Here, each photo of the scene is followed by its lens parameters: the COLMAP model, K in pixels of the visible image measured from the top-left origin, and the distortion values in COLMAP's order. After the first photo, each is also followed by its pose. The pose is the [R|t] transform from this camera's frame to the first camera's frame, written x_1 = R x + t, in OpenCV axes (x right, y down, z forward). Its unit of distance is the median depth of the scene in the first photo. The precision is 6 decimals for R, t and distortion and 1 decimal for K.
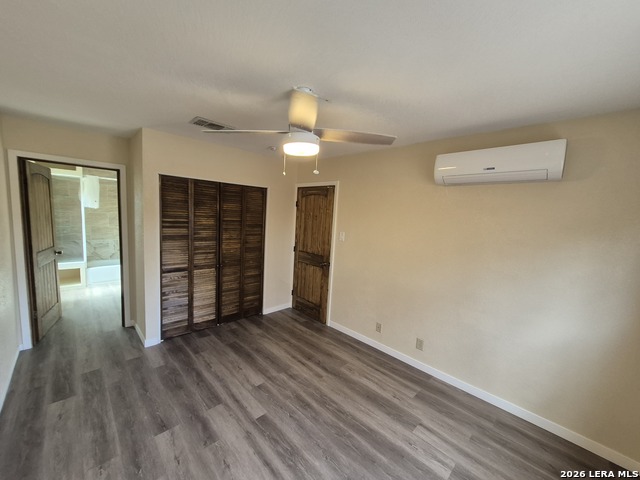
lens RADIAL K [[251.5, 0, 316.4], [0, 251.5, 242.6], [0, 0, 1]] dist [0.003310, -0.000161]
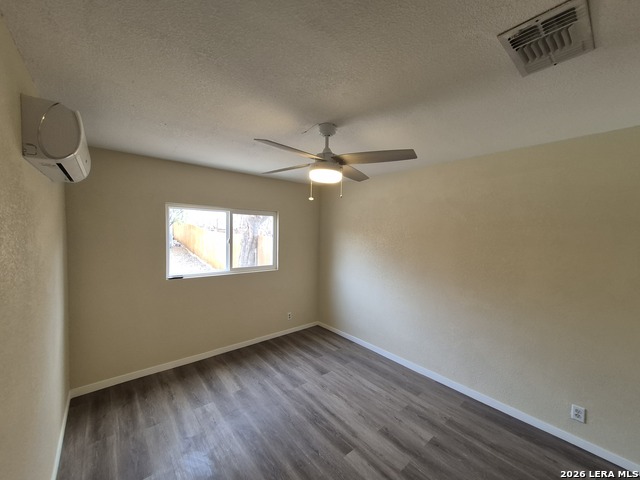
lens RADIAL K [[257.8, 0, 313.6], [0, 257.8, 241.6], [0, 0, 1]] dist [0.000022, -0.000254]
pose [[-0.993761, -0.075667, 0.081943, -0.073039], [-0.061139, 0.984027, 0.167192, -0.160804], [-0.093285, 0.161138, -0.982513, 1.224862]]
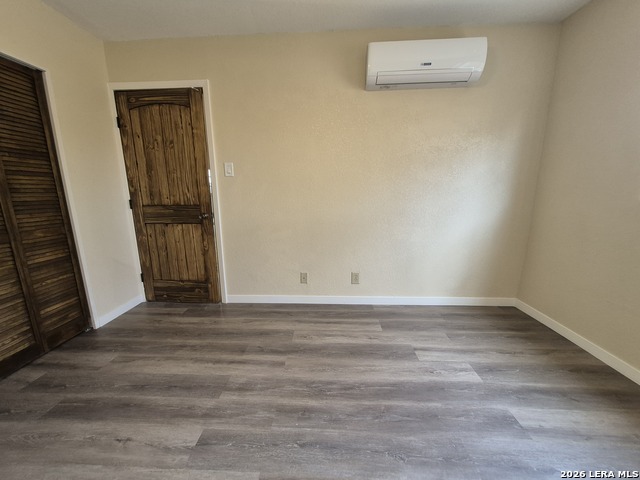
lens RADIAL K [[251.5, 0, 316.4], [0, 251.5, 242.6], [0, 0, 1]] dist [0.003310, -0.000161]
pose [[0.734735, -0.196710, 0.649207, -0.238811], [0.126907, 0.979995, 0.153313, 0.110158], [-0.666378, -0.030256, 0.745000, 0.386239]]
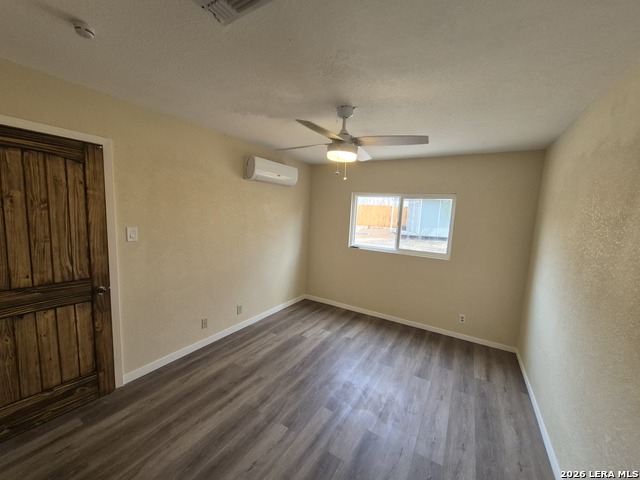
lens RADIAL K [[251.5, 0, 316.4], [0, 251.5, 242.6], [0, 0, 1]] dist [0.003310, -0.000161]
pose [[-0.237021, -0.182594, 0.954191, -0.716317], [0.047939, 0.978784, 0.199208, -0.126329], [-0.970321, 0.092960, -0.223238, 0.812504]]
